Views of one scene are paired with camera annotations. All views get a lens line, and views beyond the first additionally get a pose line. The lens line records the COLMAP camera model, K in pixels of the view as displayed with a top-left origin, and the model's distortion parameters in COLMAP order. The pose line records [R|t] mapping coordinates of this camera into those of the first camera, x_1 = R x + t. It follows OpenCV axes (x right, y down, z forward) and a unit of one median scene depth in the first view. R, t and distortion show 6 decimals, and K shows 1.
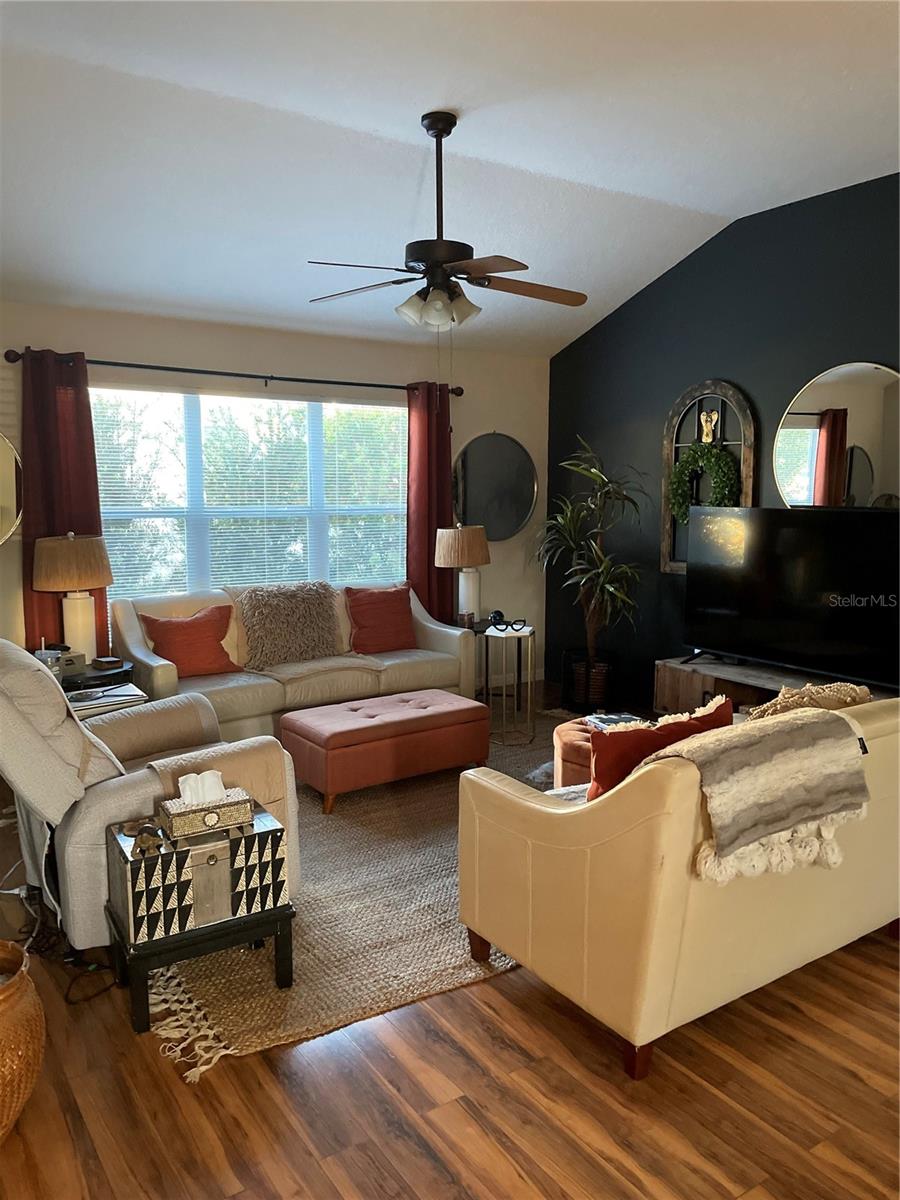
lens RADIAL K [[904.0, 0, 456.8], [0, 904.0, 602.5], [0, 0, 1]] dist [0.074855, -0.089910]
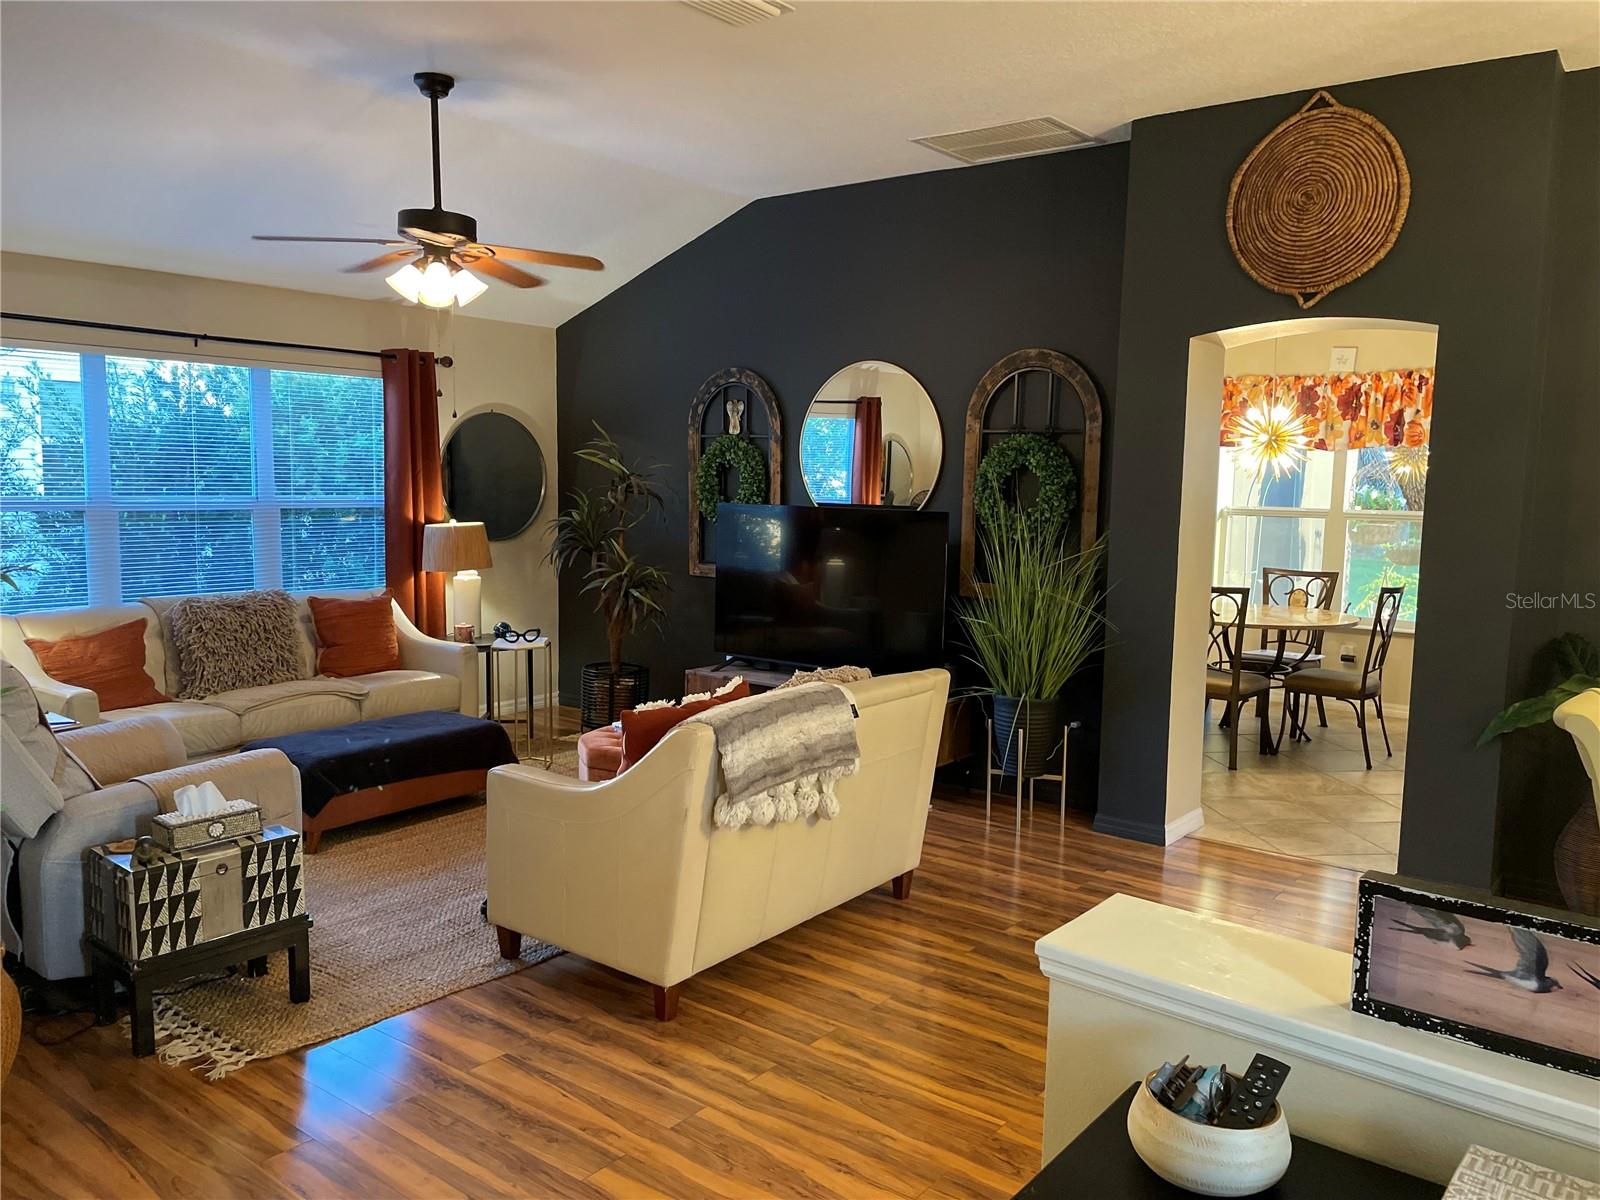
lens RADIAL K [[1205.3, 0, 813.0], [0, 1205.3, 597.4], [0, 0, 1]] dist [0.074855, -0.089910]
pose [[0.950452, -0.016814, 0.310418, -0.066715], [0.024719, 0.999462, -0.021548, 0.037976], [-0.309888, 0.028154, 0.950356, -0.374700]]
